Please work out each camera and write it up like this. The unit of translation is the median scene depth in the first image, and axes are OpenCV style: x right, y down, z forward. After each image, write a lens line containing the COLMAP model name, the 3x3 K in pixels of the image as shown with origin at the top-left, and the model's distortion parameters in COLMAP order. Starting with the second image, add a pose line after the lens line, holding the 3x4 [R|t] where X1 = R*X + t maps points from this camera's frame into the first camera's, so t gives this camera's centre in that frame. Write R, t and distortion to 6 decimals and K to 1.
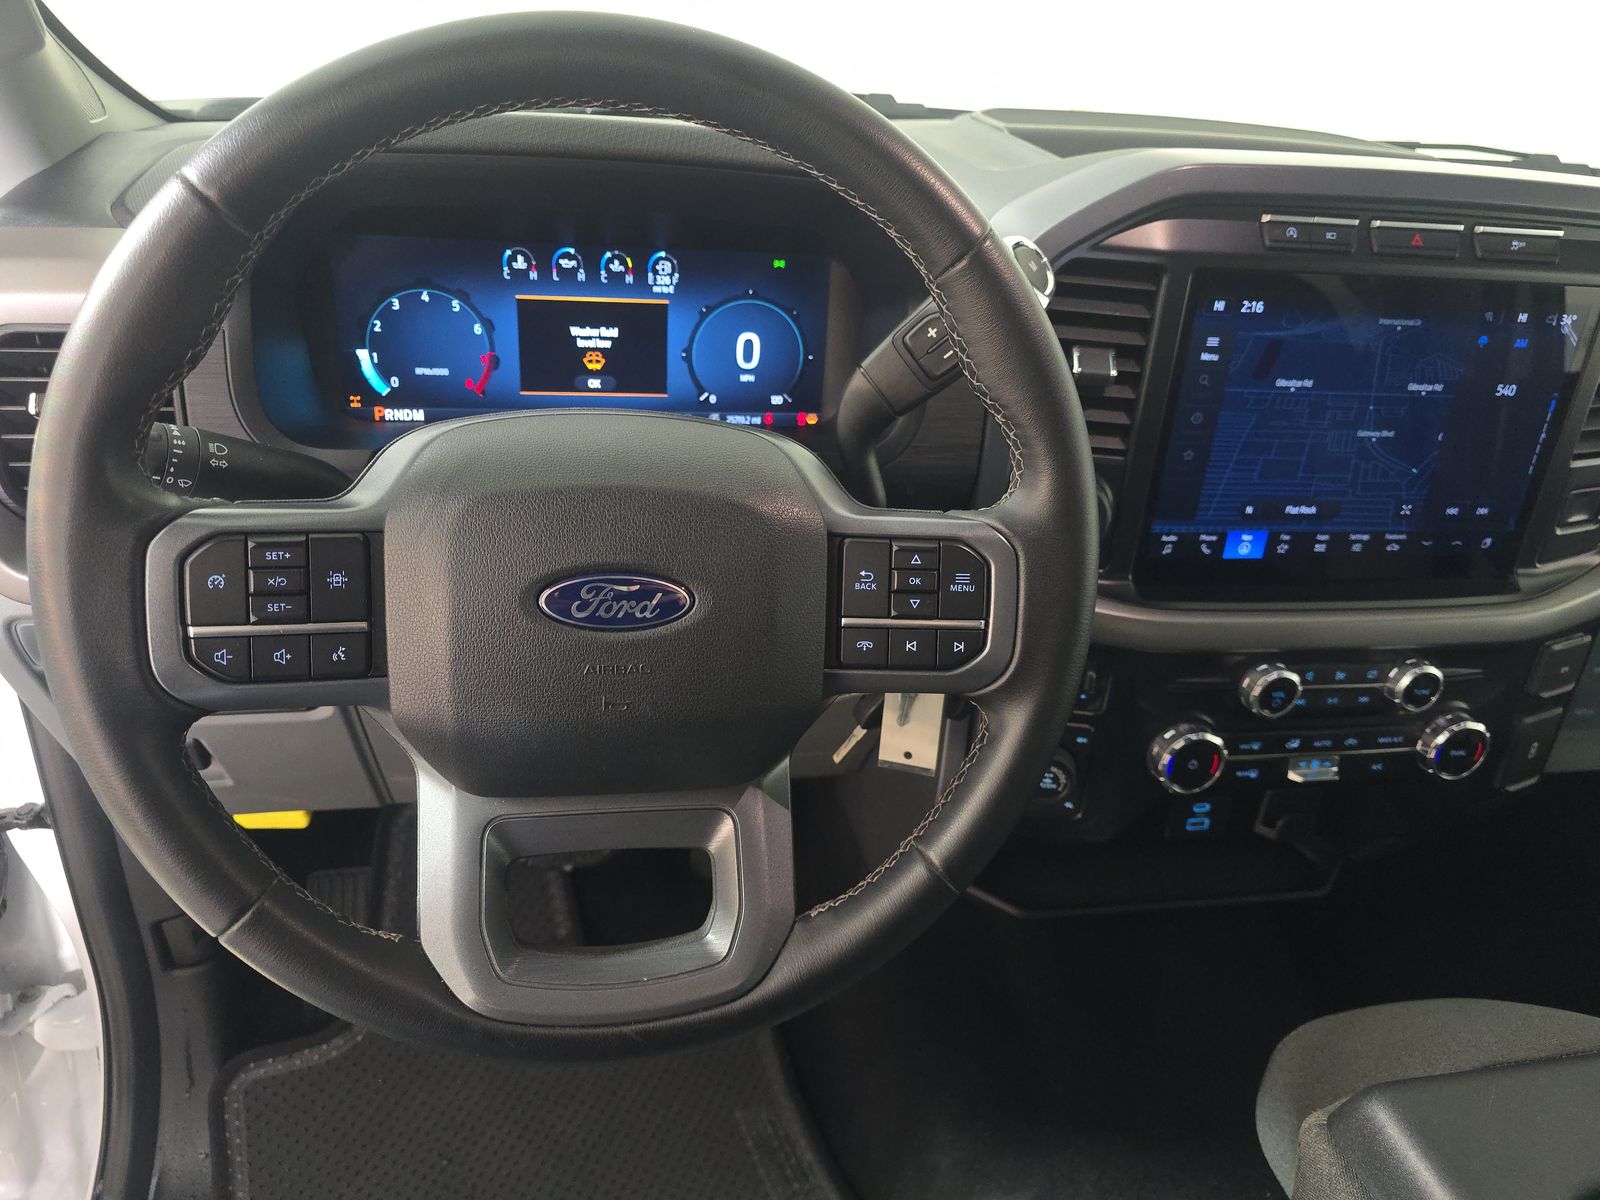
lens RADIAL K [[1076.8, 0, 797.3], [0, 1076.8, 601.9], [0, 0, 1]] dist [0.041144, -0.050426]
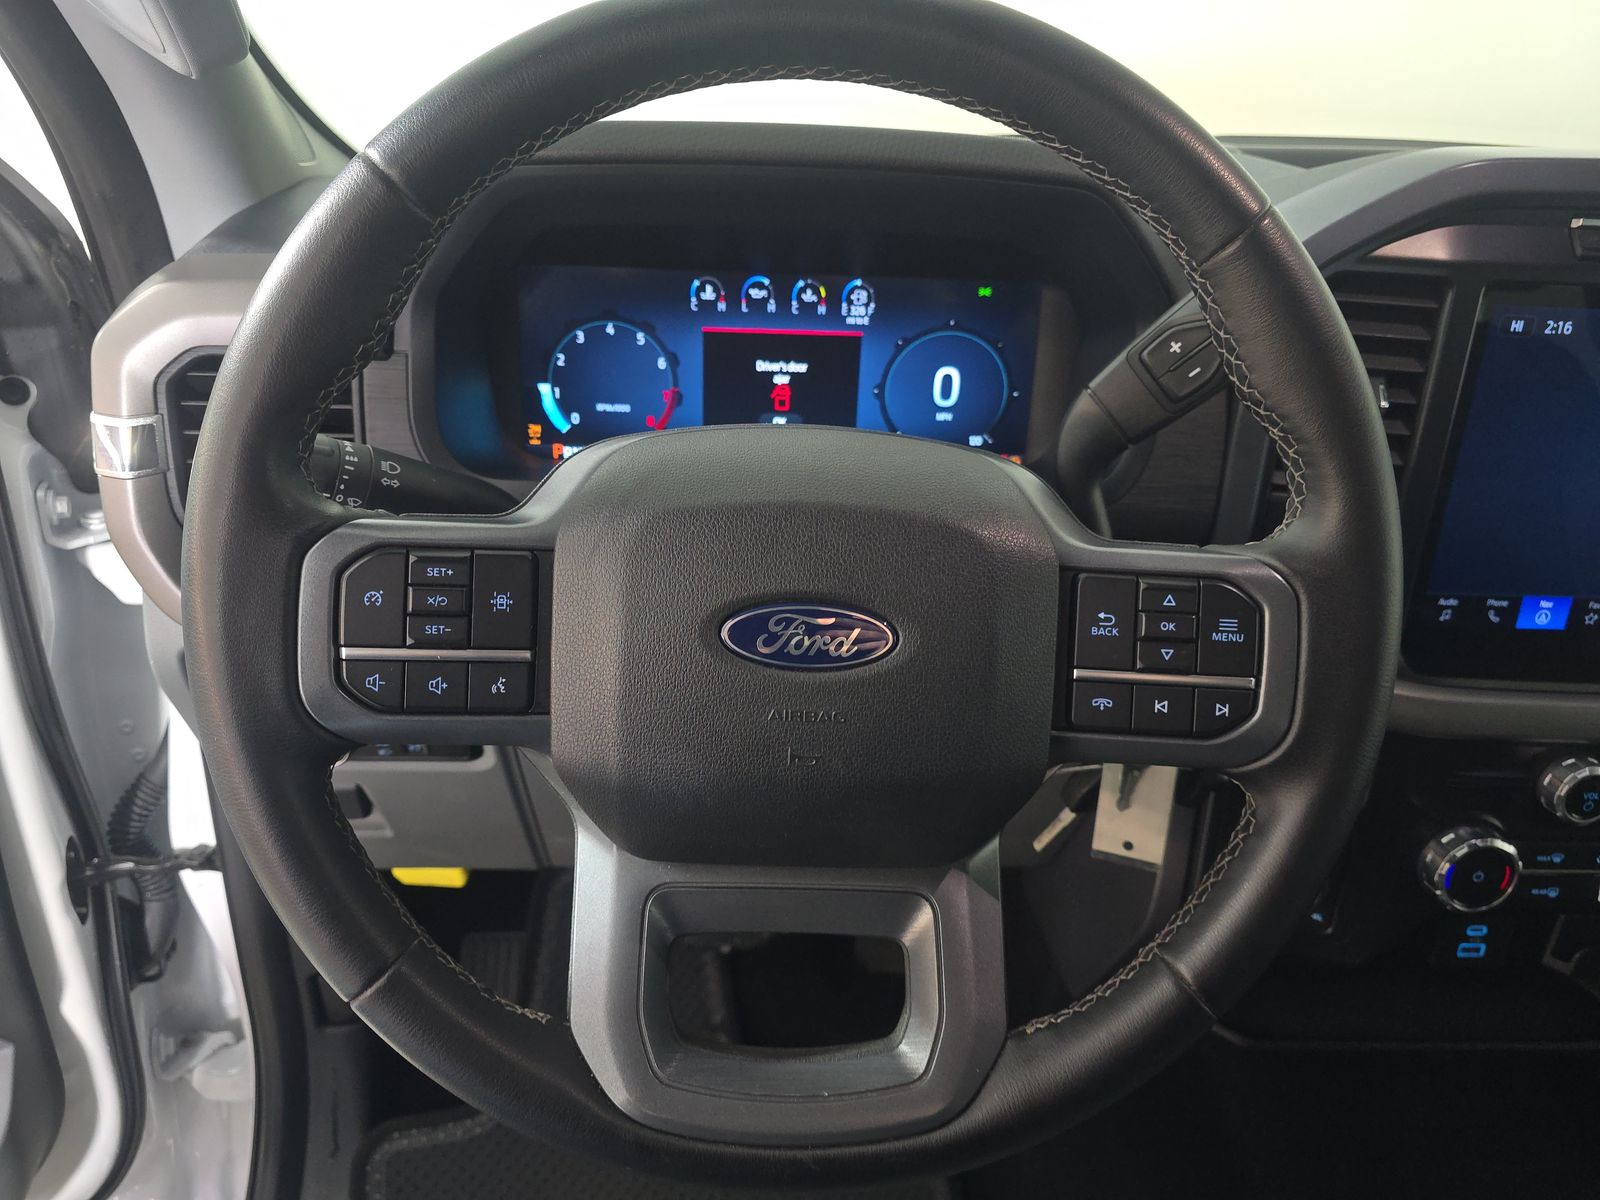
lens RADIAL K [[1076.8, 0, 799.4], [0, 1076.8, 608.5], [0, 0, 1]] dist [0.041144, -0.050426]
pose [[0.989182, 0.026391, -0.144299, -0.035993], [-0.036704, 0.996922, -0.069279, 0.025174], [0.142027, 0.073826, 0.987106, 0.105677]]
